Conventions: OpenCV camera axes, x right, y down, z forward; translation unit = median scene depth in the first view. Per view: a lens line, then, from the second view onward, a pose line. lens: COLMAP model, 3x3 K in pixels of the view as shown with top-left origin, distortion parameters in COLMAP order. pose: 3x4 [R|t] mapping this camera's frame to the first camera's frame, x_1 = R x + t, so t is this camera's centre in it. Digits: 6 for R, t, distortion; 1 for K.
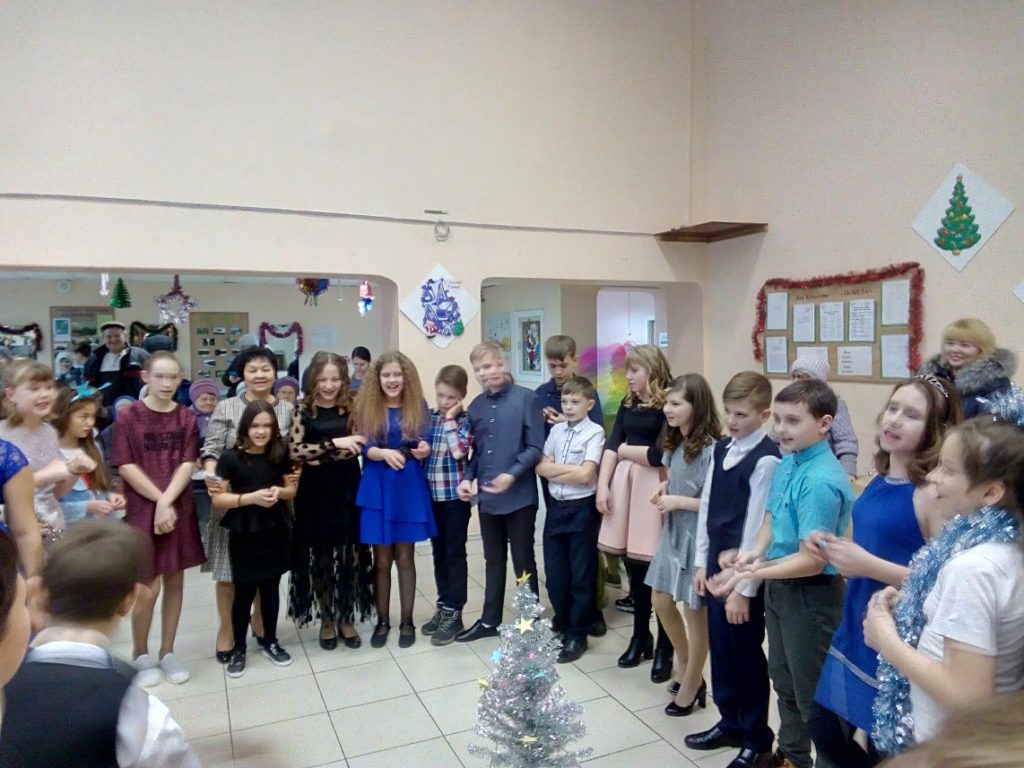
lens RADIAL K [[715.5, 0, 512.0], [0, 715.5, 384.0], [0, 0, 1]] dist [0.055834, -0.111120]
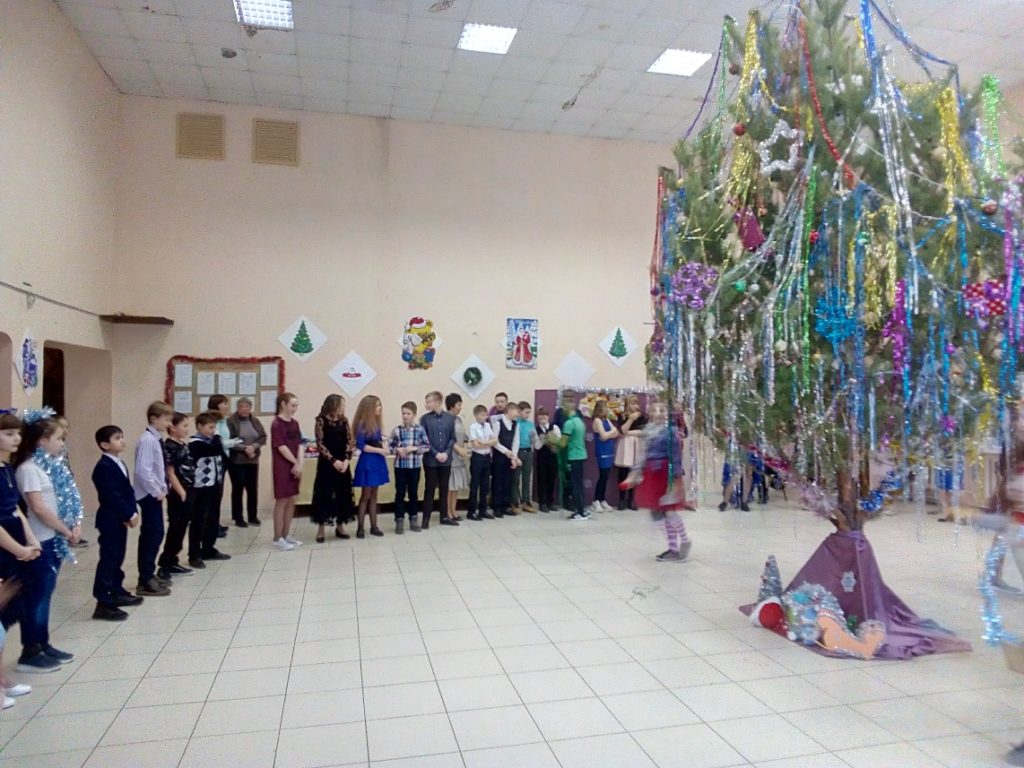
lens RADIAL K [[715.5, 0, 512.0], [0, 715.5, 384.0], [0, 0, 1]] dist [0.055834, -0.111120]
pose [[0.165841, 0.024086, 0.985858, -1.150279], [0.053276, 0.998023, -0.033345, 0.012355], [-0.984712, 0.058052, 0.164230, 0.006154]]
